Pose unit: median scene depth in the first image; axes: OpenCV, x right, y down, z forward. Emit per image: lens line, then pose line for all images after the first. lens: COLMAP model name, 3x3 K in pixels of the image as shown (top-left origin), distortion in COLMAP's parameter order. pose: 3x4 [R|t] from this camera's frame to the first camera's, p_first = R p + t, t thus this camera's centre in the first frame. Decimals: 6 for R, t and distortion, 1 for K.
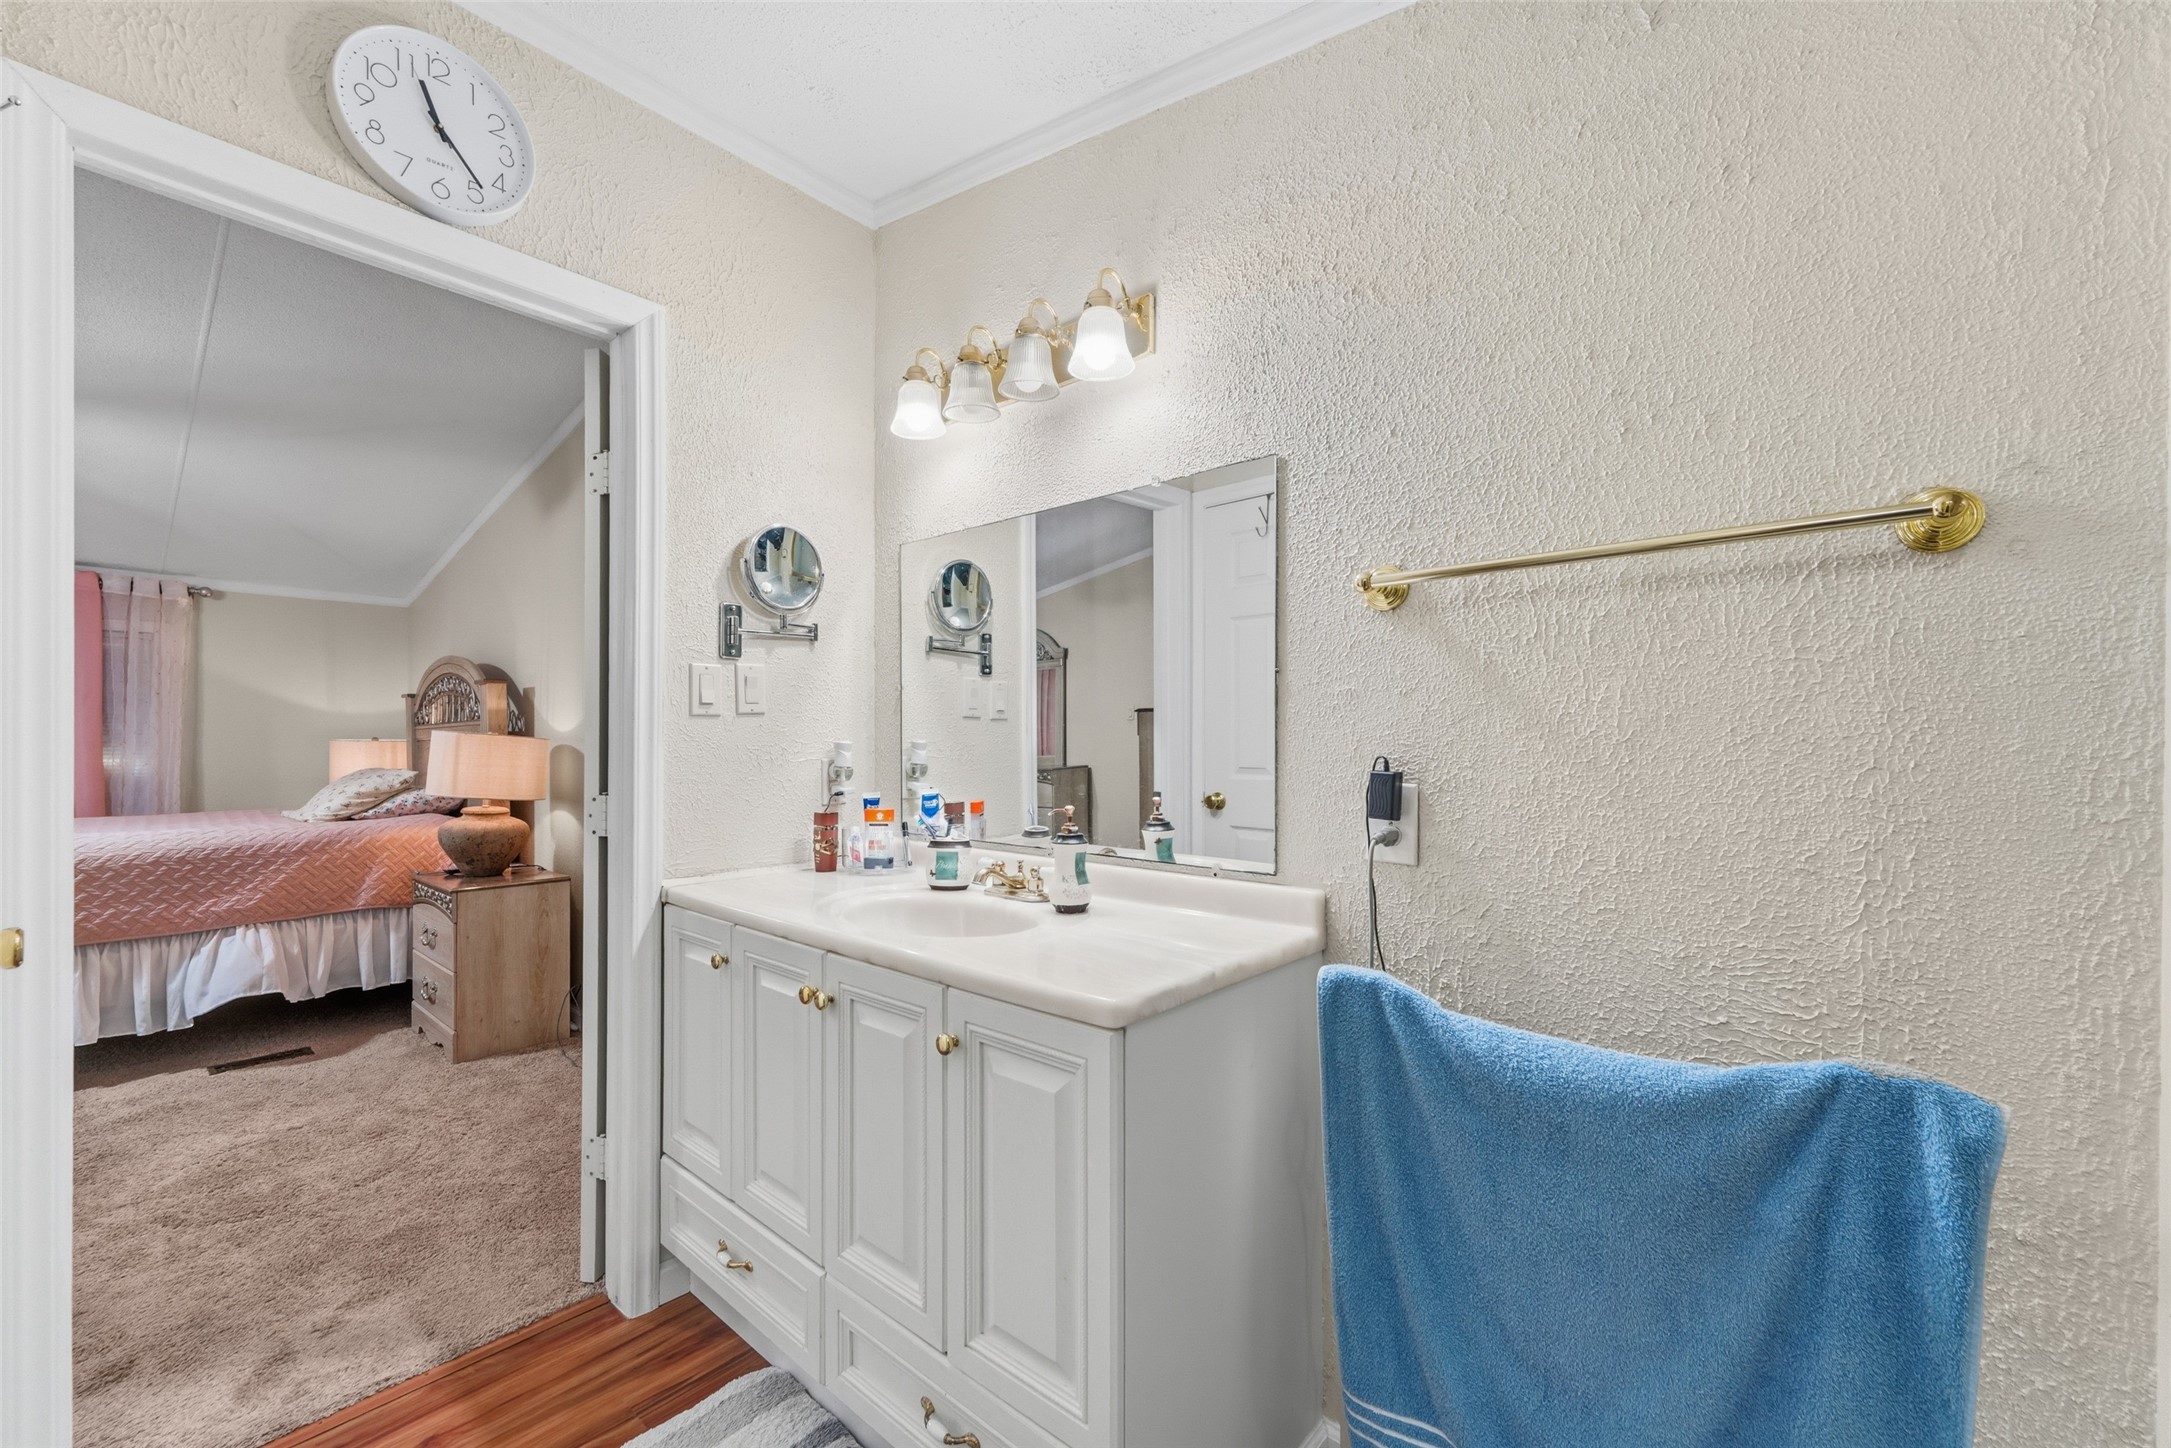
lens RADIAL K [[872.2, 0, 1029.8], [0, 872.2, 739.6], [0, 0, 1]] dist [0.018999, -0.002865]
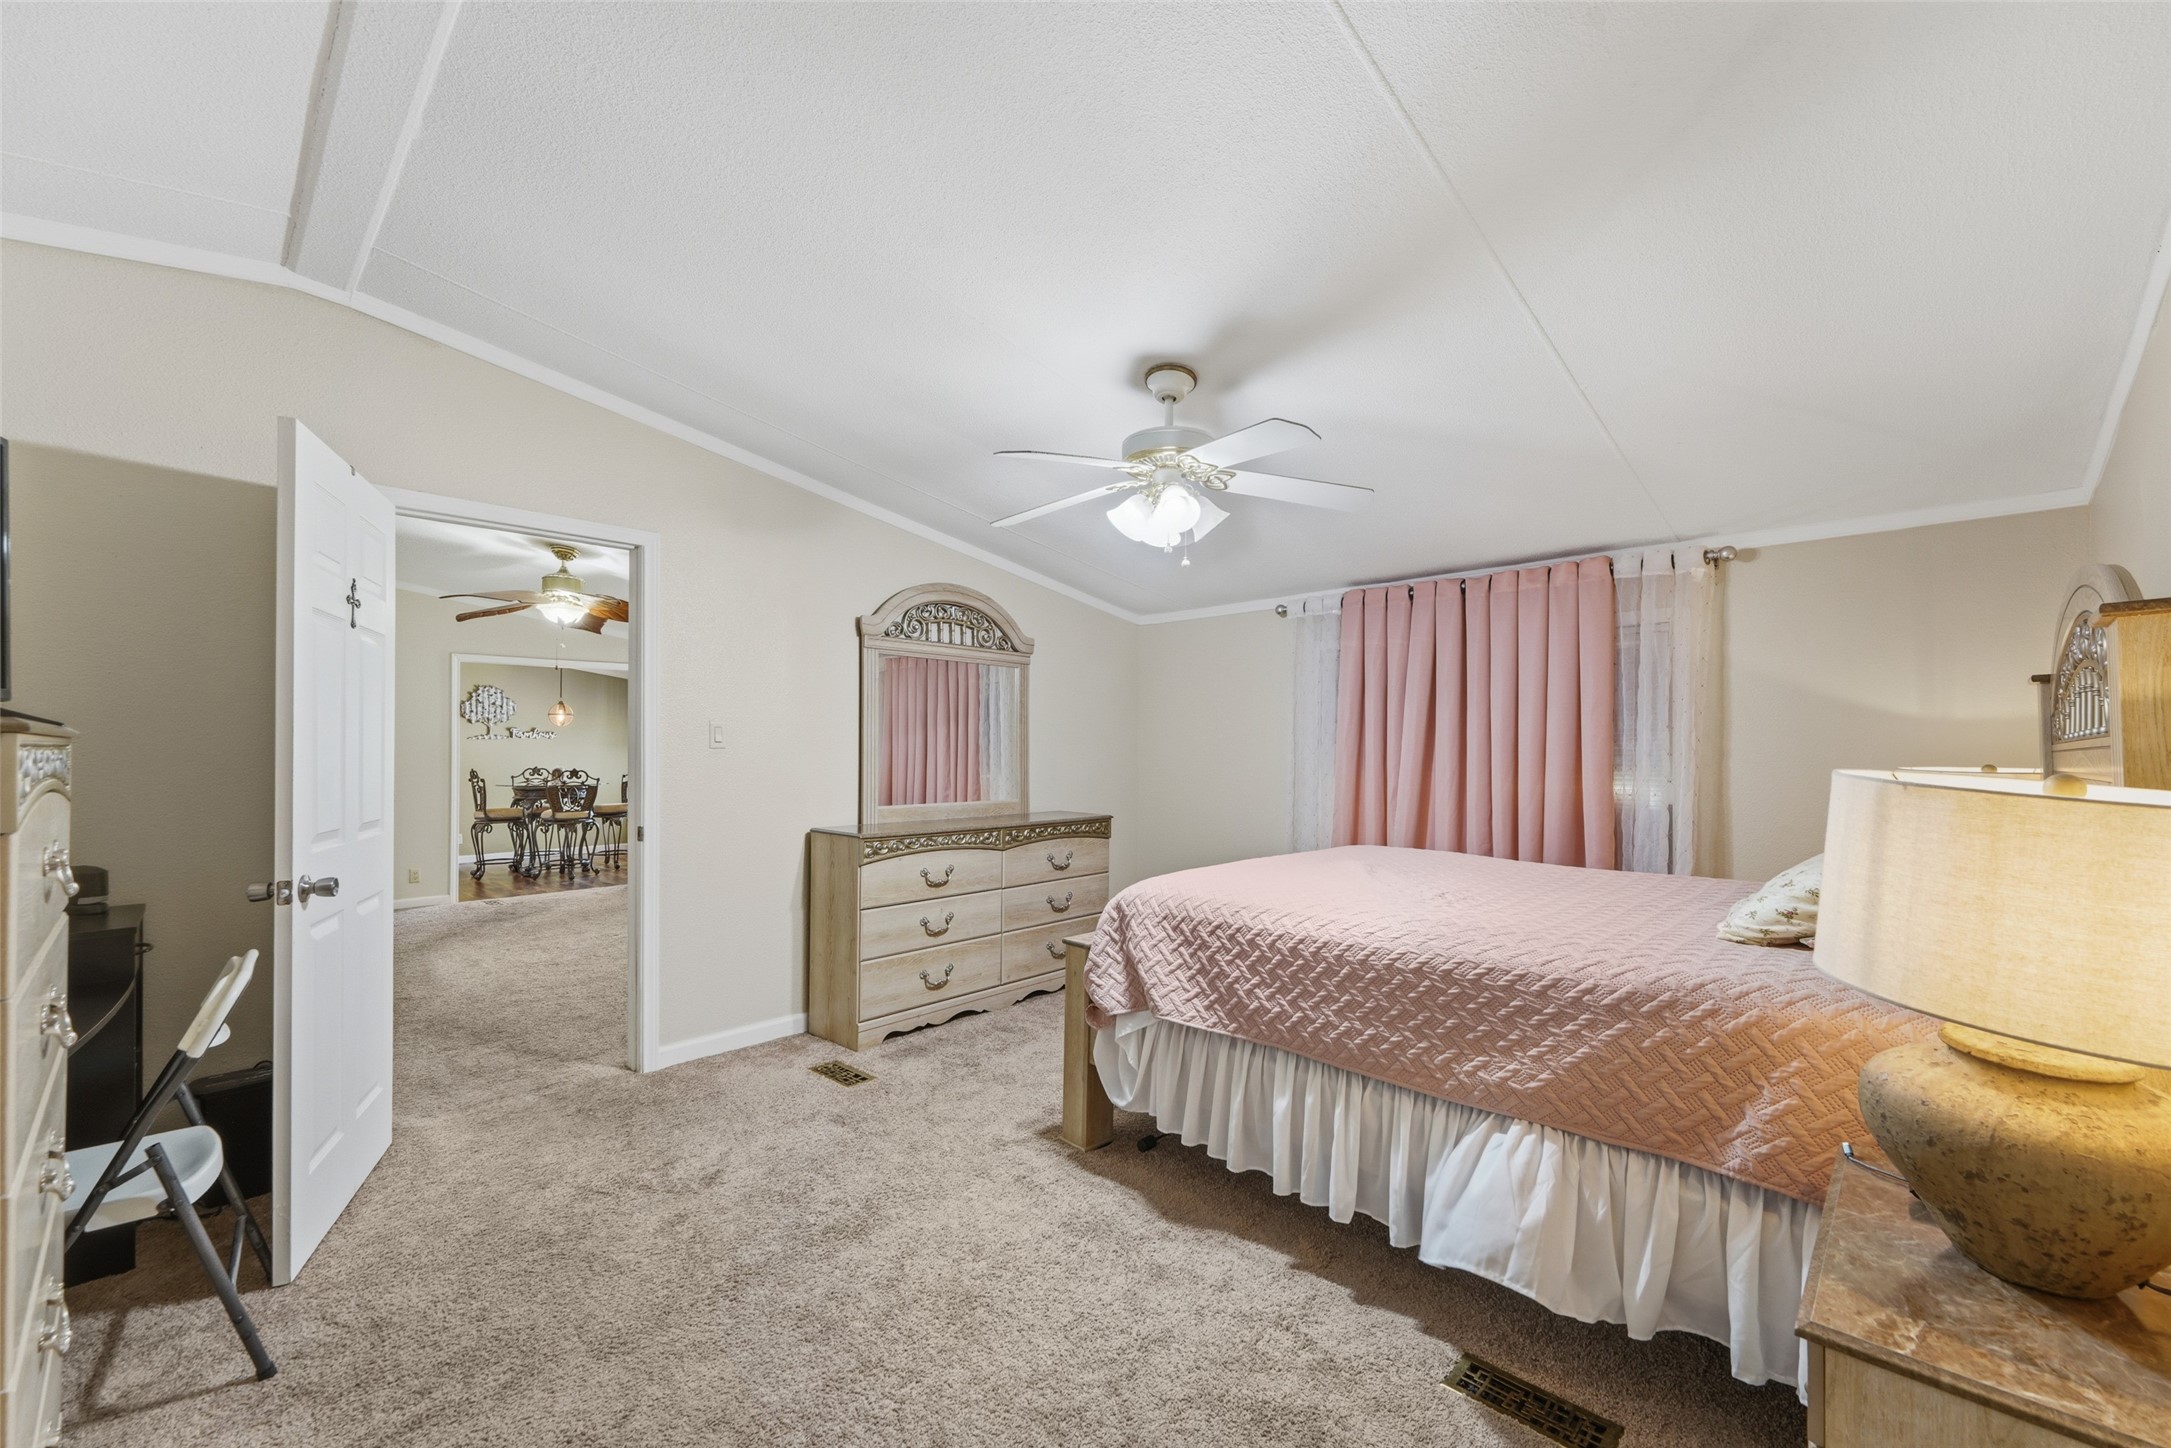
lens RADIAL K [[872.2, 0, 1079.1], [0, 872.2, 738.0], [0, 0, 1]] dist [0.018999, -0.002865]
pose [[-0.001254, -0.005970, -0.999981, -0.328629], [0.000305, 0.999982, -0.005970, -0.022369], [0.999999, -0.000312, -0.001252, 0.693577]]
